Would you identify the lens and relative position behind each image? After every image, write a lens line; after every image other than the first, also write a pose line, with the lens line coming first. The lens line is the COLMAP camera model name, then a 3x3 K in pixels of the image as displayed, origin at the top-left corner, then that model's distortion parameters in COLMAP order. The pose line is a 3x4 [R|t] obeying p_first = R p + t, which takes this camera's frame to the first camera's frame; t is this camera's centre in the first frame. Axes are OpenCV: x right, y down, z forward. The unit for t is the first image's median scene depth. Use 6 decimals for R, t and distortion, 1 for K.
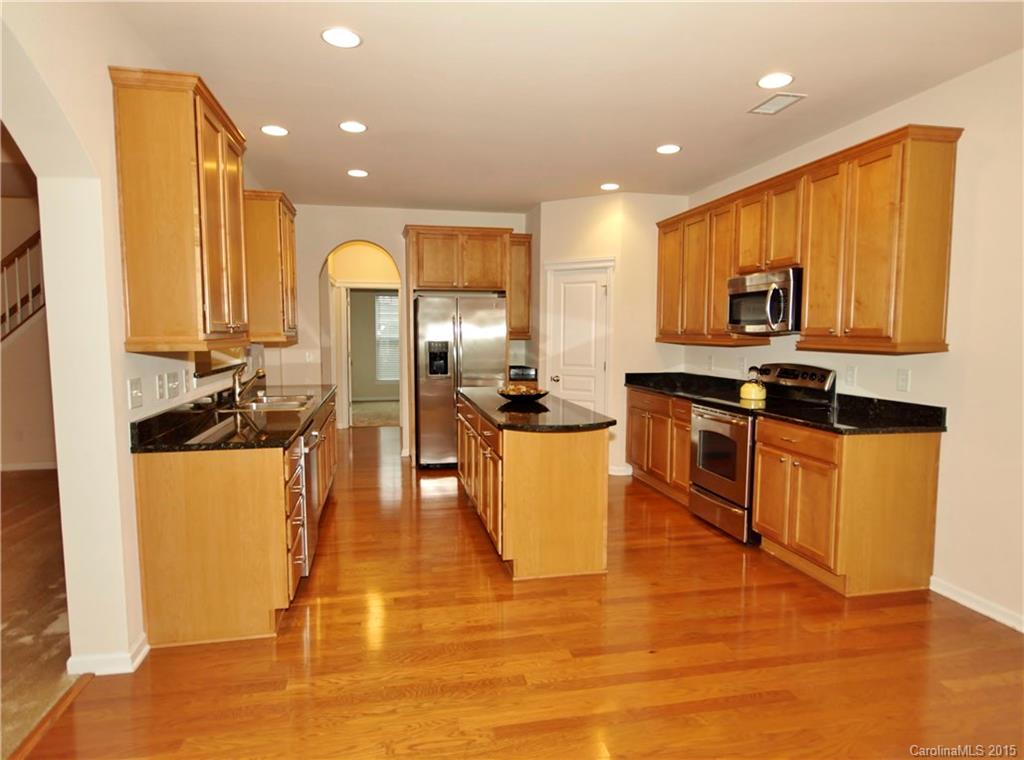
lens RADIAL K [[596.8, 0, 509.4], [0, 596.8, 380.5], [0, 0, 1]] dist [0.006934, 0.002138]
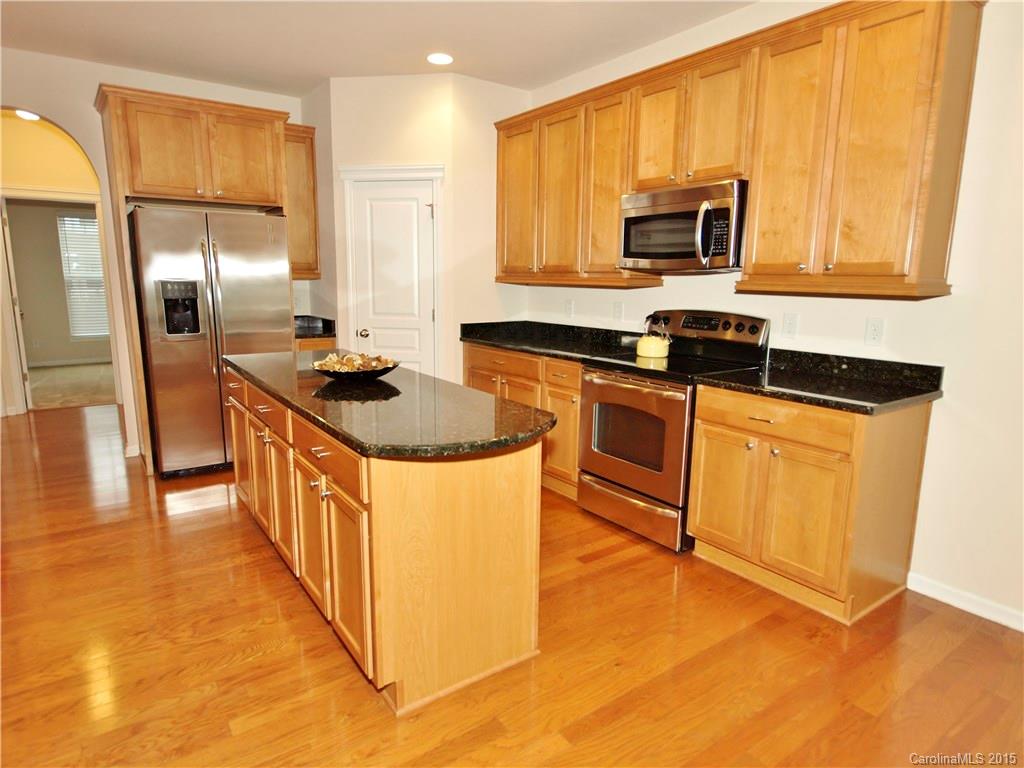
lens RADIAL K [[596.8, 0, 506.8], [0, 596.8, 380.9], [0, 0, 1]] dist [0.006934, 0.002138]
pose [[0.918456, -0.064875, 0.390167, -0.062147], [0.025908, 0.994206, 0.104324, -0.019950], [-0.394675, -0.085708, 0.914815, 0.307198]]
